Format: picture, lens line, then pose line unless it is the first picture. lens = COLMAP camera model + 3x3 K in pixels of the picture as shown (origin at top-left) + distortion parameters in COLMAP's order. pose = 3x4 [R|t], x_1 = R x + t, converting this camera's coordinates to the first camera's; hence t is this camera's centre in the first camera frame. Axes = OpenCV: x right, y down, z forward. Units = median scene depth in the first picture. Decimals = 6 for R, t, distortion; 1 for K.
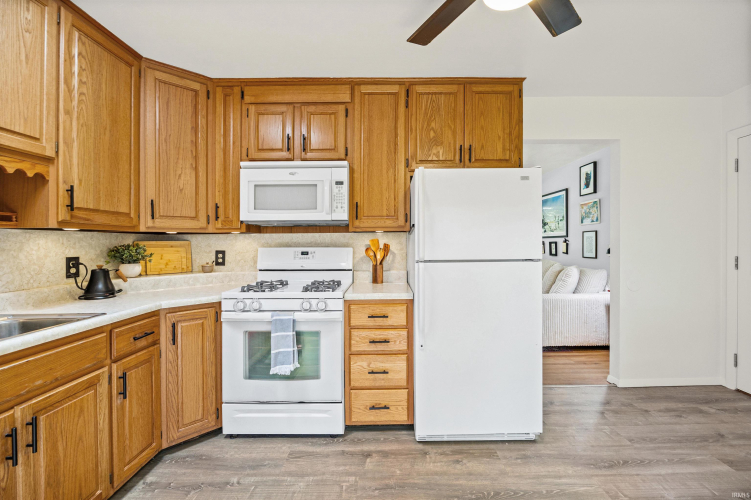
lens RADIAL K [[313.1, 0, 378.9], [0, 313.1, 243.9], [0, 0, 1]] dist [-0.012700, 0.000347]
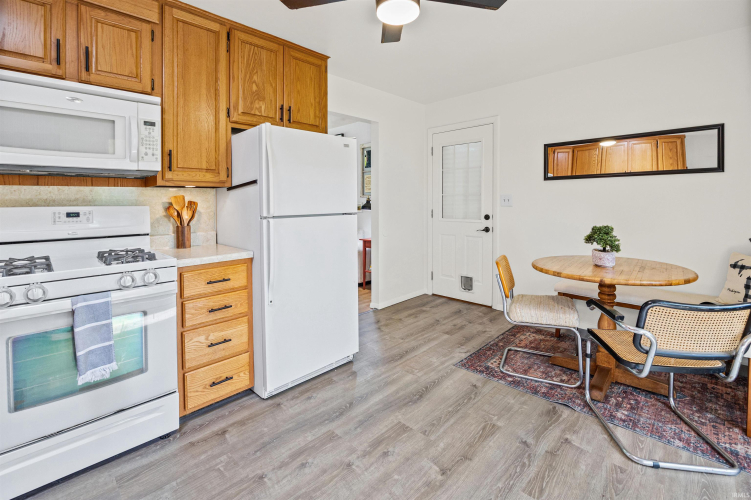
lens RADIAL K [[343.7, 0, 361.6], [0, 343.7, 209.8], [0, 0, 1]] dist [-0.015855, 0.000234]
pose [[0.711786, -0.017261, 0.702184, -0.368371], [0.007623, 0.999829, 0.016850, 0.013023], [-0.702355, -0.006641, 0.711796, 0.011364]]
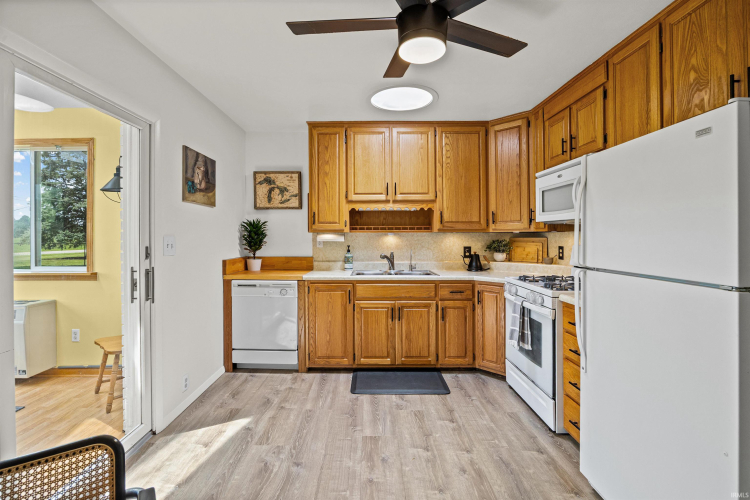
lens RADIAL K [[341.0, 0, 372.0], [0, 341.0, 233.6], [0, 0, 1]] dist [-0.015093, -0.000288]
pose [[0.022467, -0.000898, -0.999747, 0.897655], [-0.005061, 0.999987, -0.001012, -0.026891], [0.999735, 0.005082, 0.022462, 0.354495]]
